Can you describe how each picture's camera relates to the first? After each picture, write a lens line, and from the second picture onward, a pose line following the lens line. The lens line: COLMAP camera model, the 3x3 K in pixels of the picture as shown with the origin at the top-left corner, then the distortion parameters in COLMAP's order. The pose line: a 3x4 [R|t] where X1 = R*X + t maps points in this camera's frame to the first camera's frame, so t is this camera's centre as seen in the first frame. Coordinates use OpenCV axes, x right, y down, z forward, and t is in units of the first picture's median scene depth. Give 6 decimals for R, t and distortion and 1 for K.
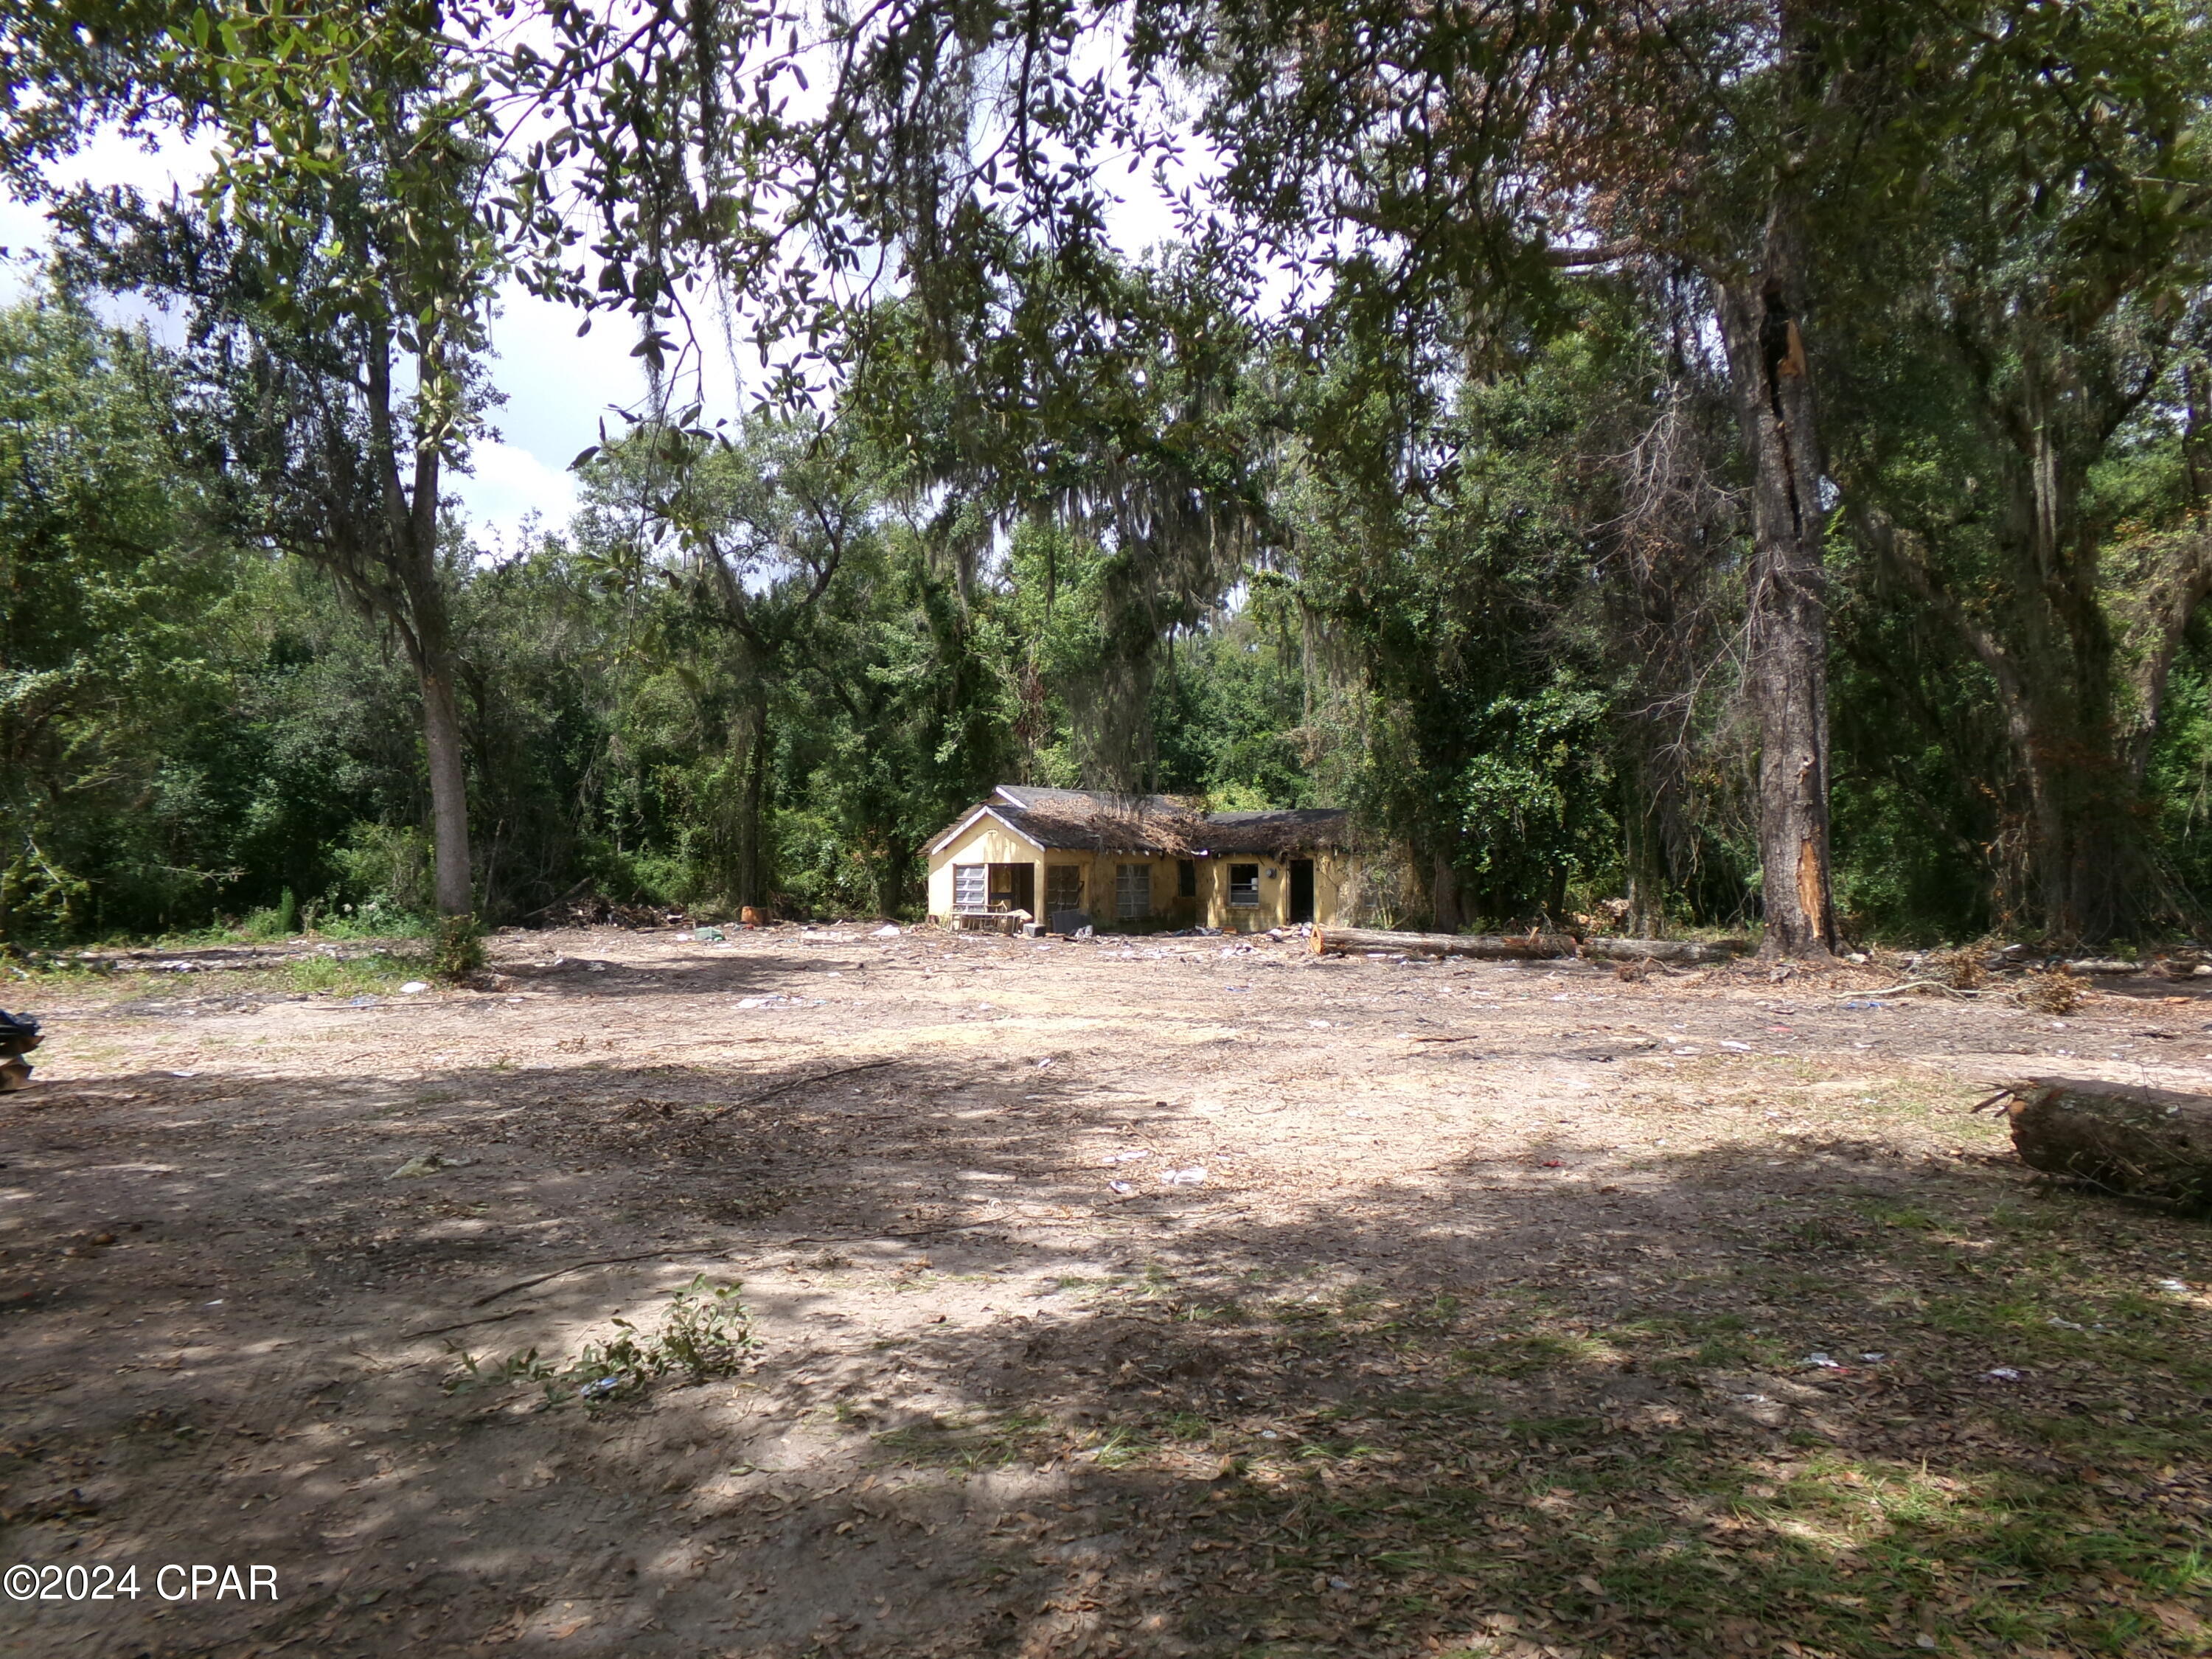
lens RADIAL K [[1530.2, 0, 1097.0], [0, 1530.2, 834.6], [0, 0, 1]] dist [-0.051339, 0.093929]
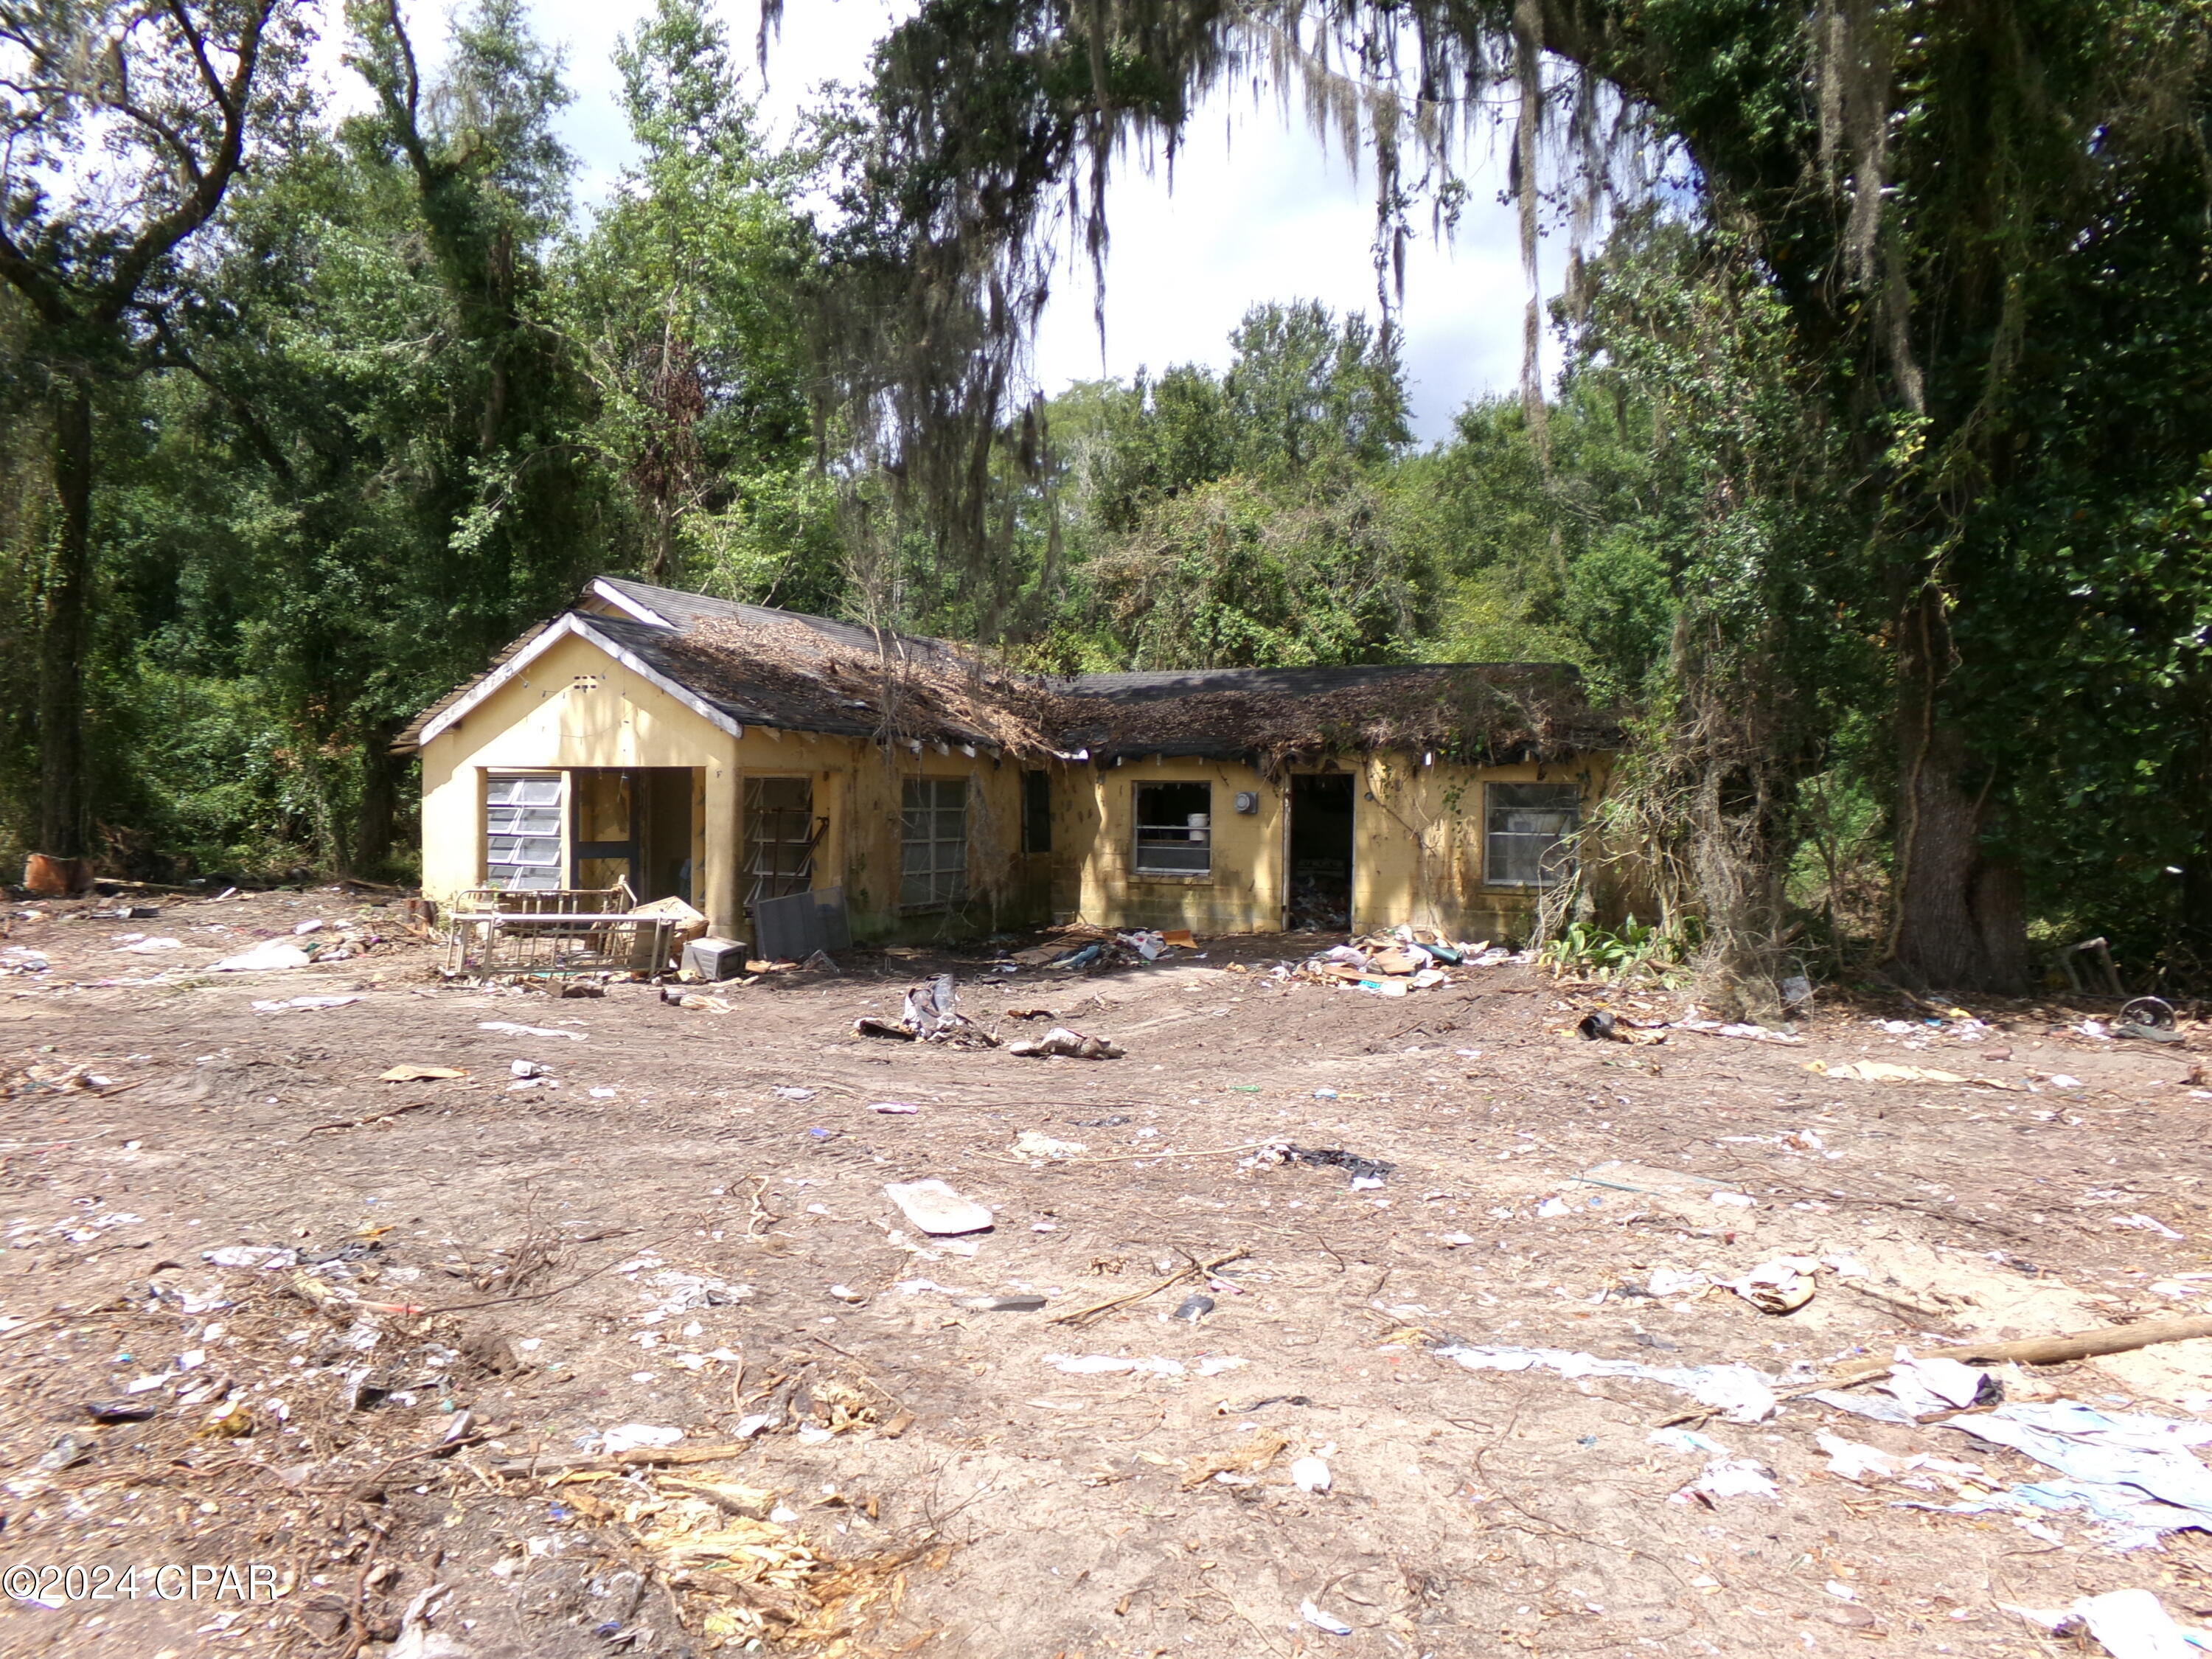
lens RADIAL K [[1530.2, 0, 1097.9], [0, 1530.2, 835.2], [0, 0, 1]] dist [-0.051339, 0.093929]
pose [[0.963117, 0.007528, 0.268979, -0.046490], [-0.020933, 0.998675, 0.047002, 0.014749], [-0.268269, -0.050899, 0.961998, 0.593861]]
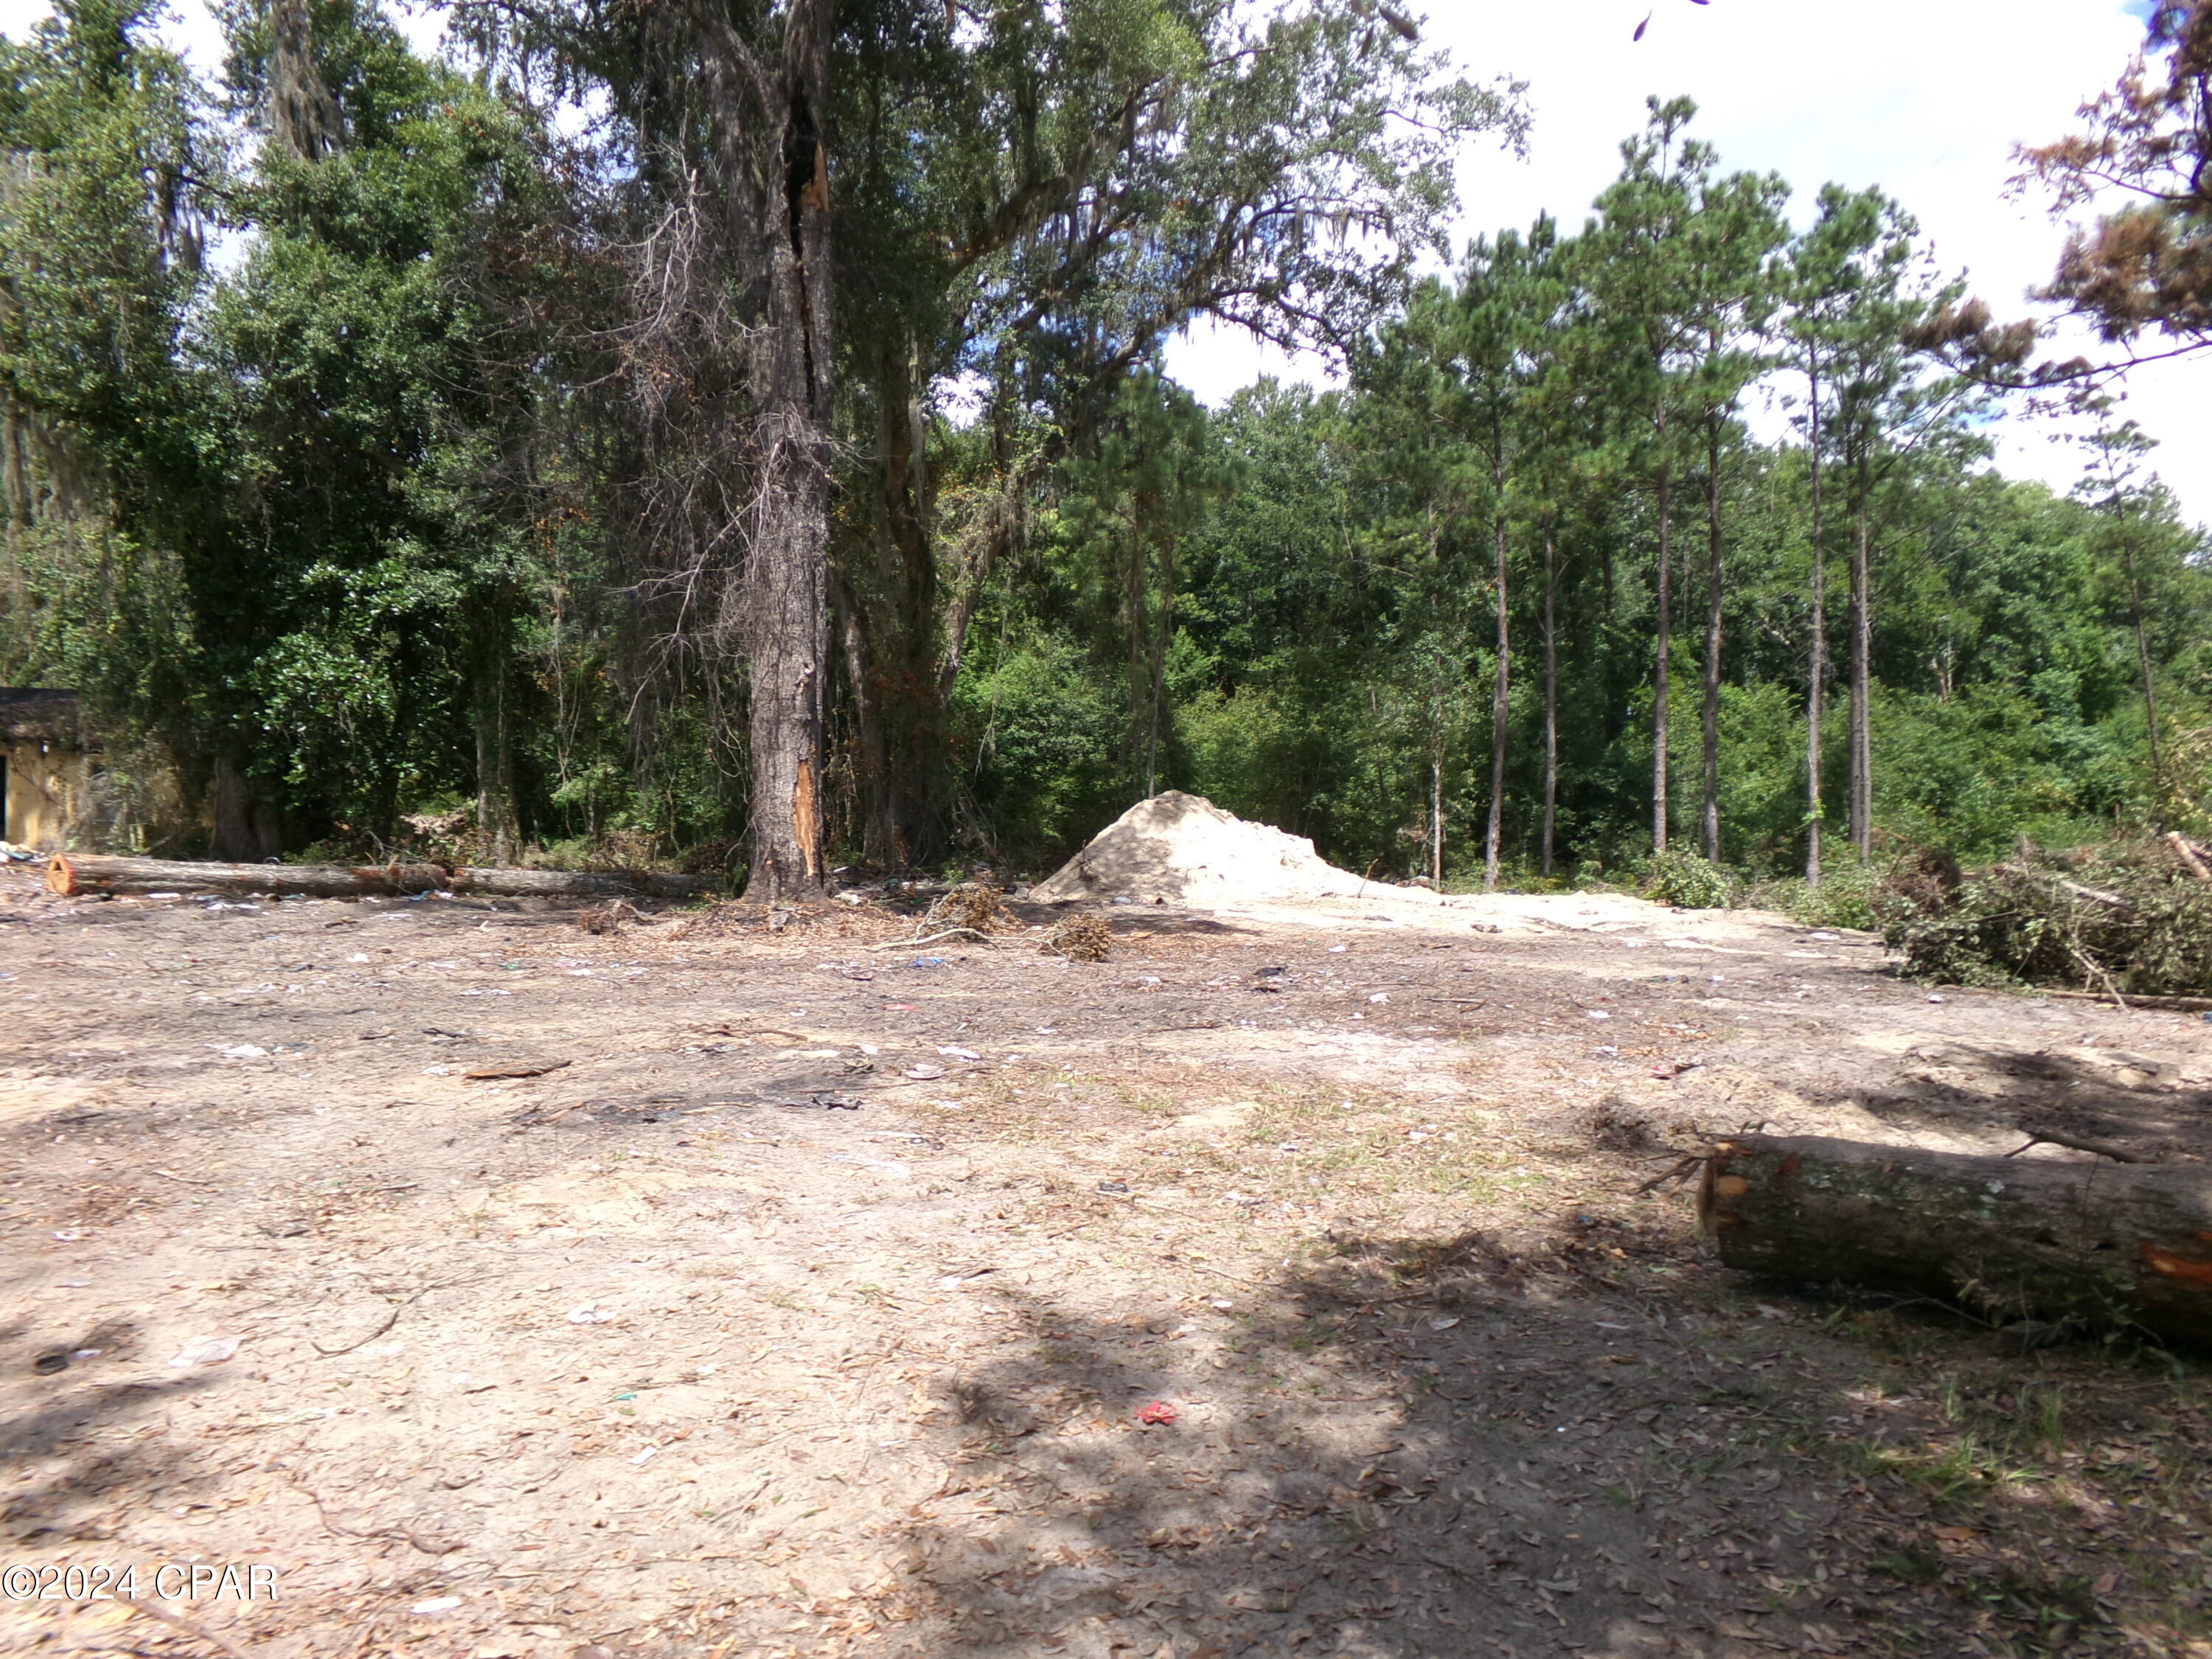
lens RADIAL K [[1530.2, 0, 1110.1], [0, 1530.2, 839.4], [0, 0, 1]] dist [-0.051339, 0.093929]
pose [[0.701454, 0.000668, 0.712715, -0.010418], [-0.045457, 0.998005, 0.043803, 0.000613], [-0.711264, -0.063124, 0.700085, 0.109208]]
